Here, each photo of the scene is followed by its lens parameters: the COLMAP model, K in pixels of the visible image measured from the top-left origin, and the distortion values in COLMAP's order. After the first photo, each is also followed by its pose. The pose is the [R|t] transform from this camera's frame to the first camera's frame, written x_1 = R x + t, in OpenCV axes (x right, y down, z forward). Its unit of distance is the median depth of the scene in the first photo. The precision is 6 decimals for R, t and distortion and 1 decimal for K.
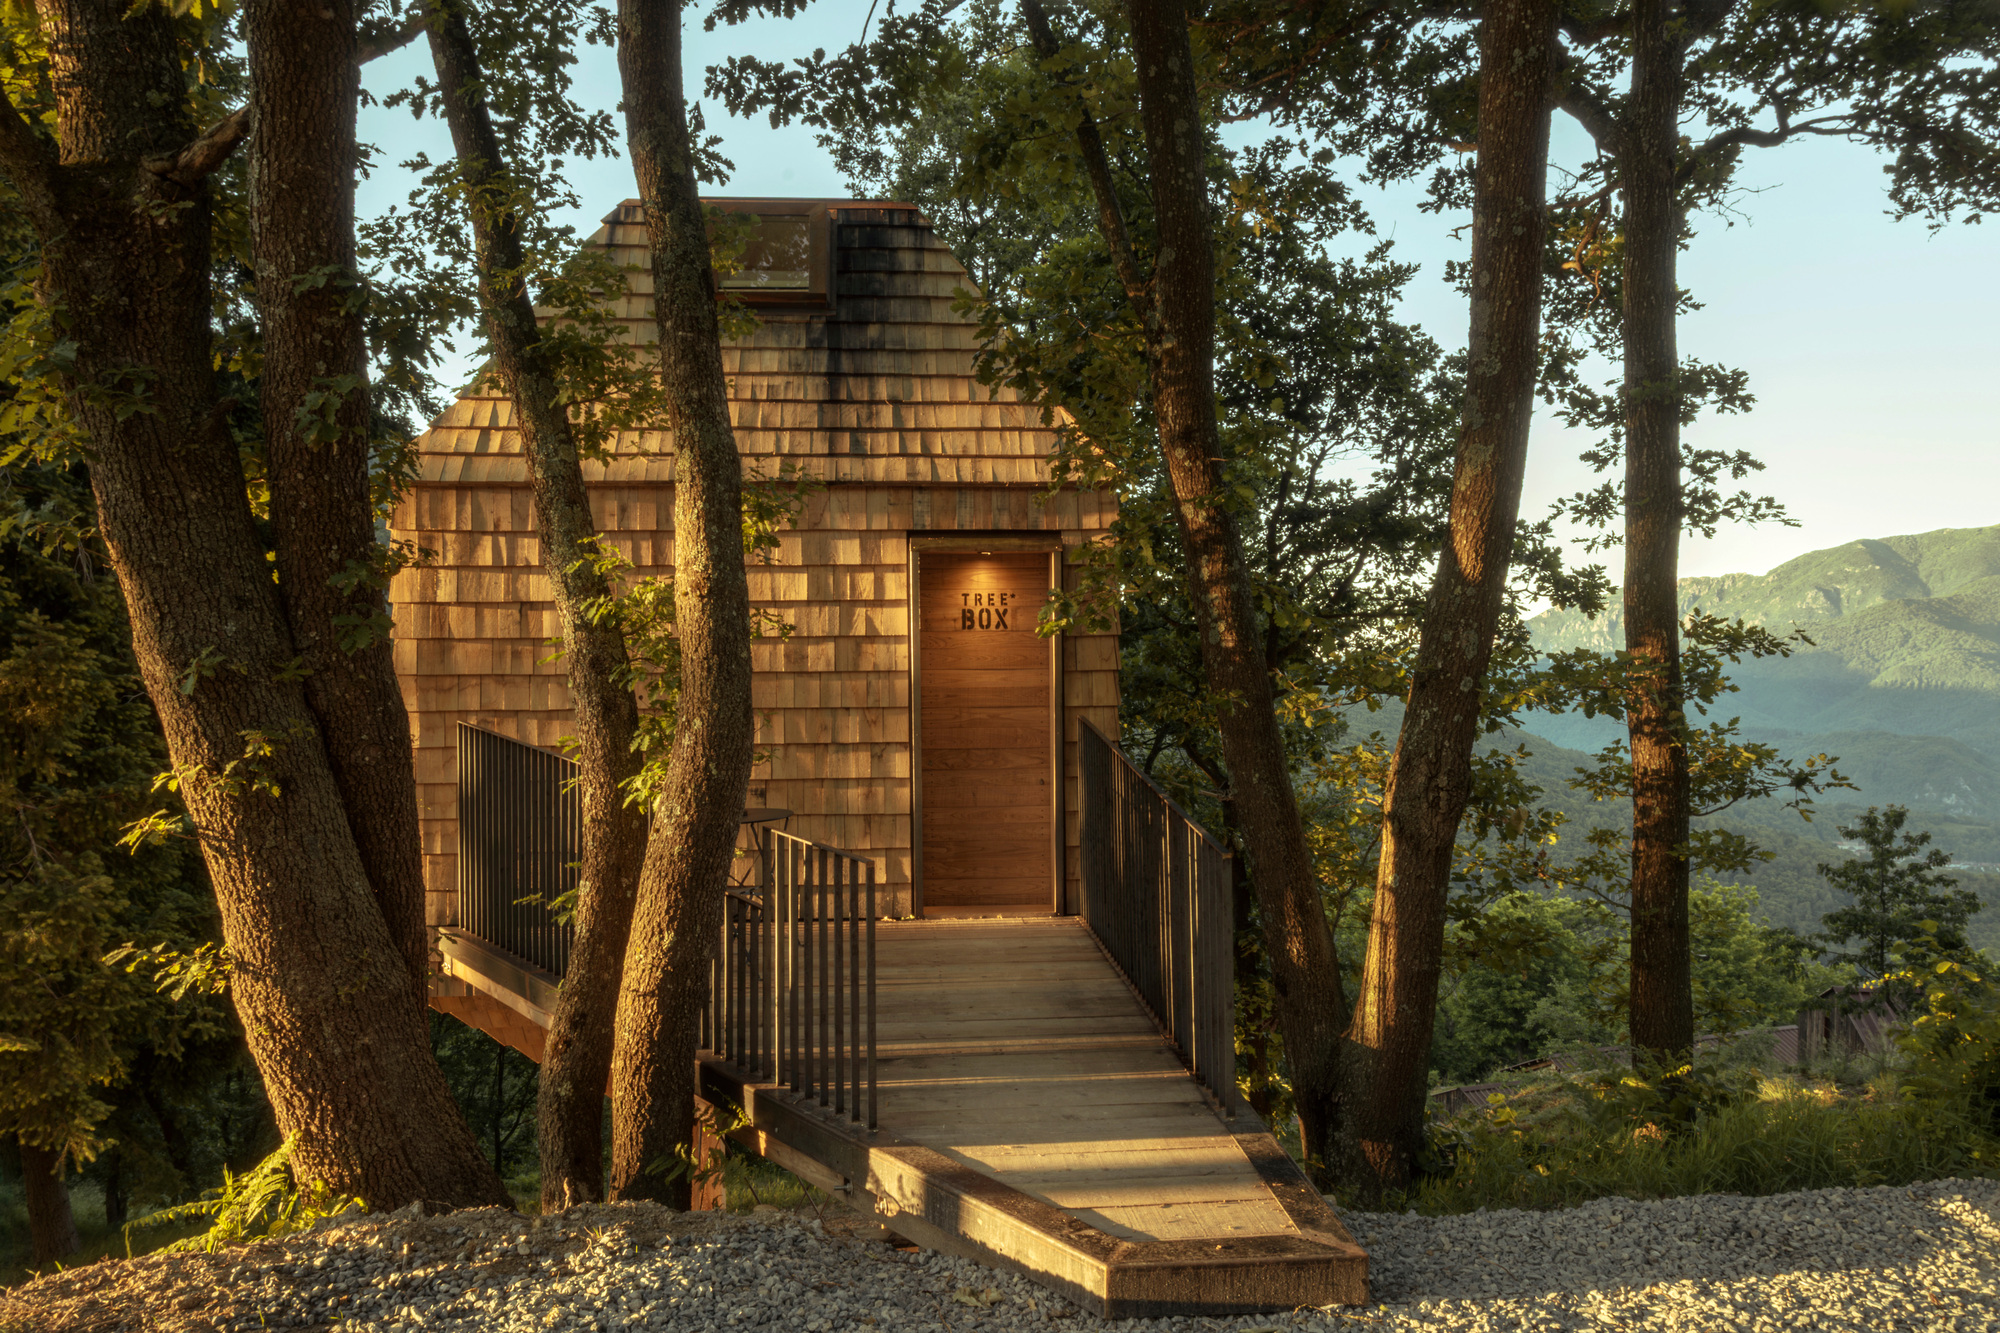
lens RADIAL K [[1535.3, 0, 994.9], [0, 1535.3, 666.3], [0, 0, 1]] dist [-0.010111, -0.000892]
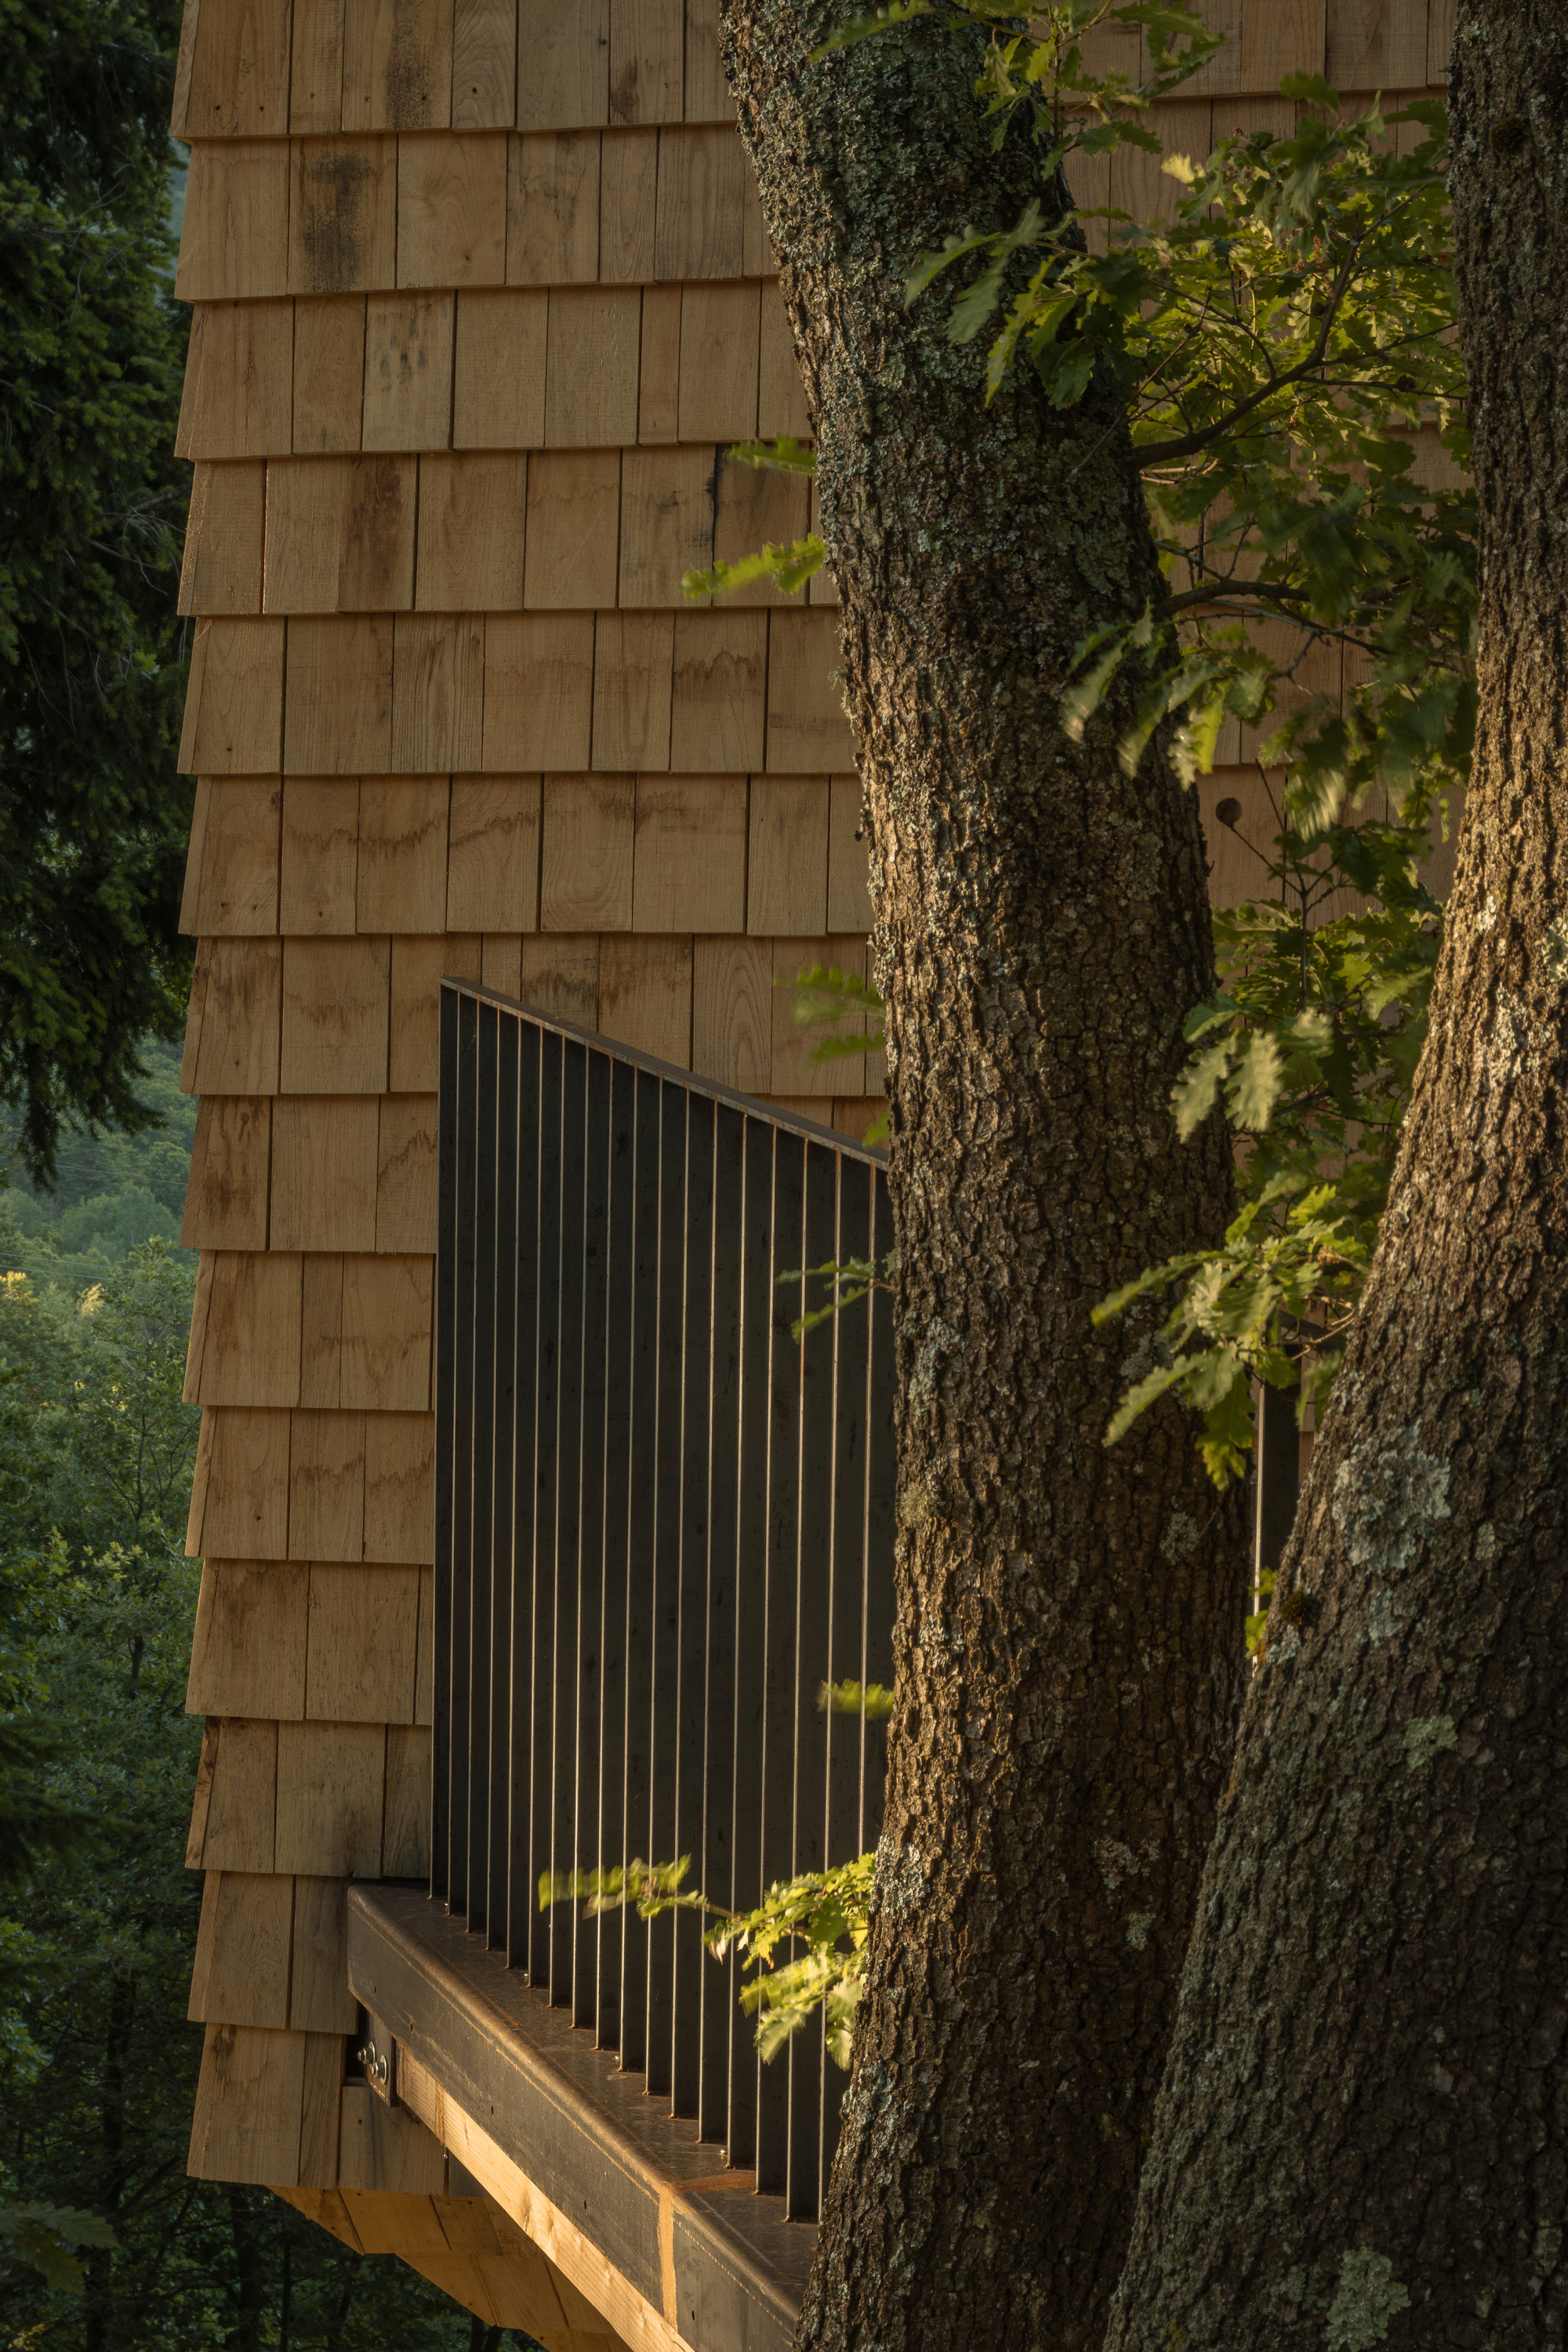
lens RADIAL K [[5090.2, 0, 782.3], [0, 5090.2, 1175.8], [0, 0, 1]] dist [0.003140, 0.000000]
pose [[0.948402, 0.032379, -0.315412, -0.094953], [-0.015268, 0.998282, 0.056571, 0.029679], [0.316702, -0.048837, 0.947267, 0.432996]]
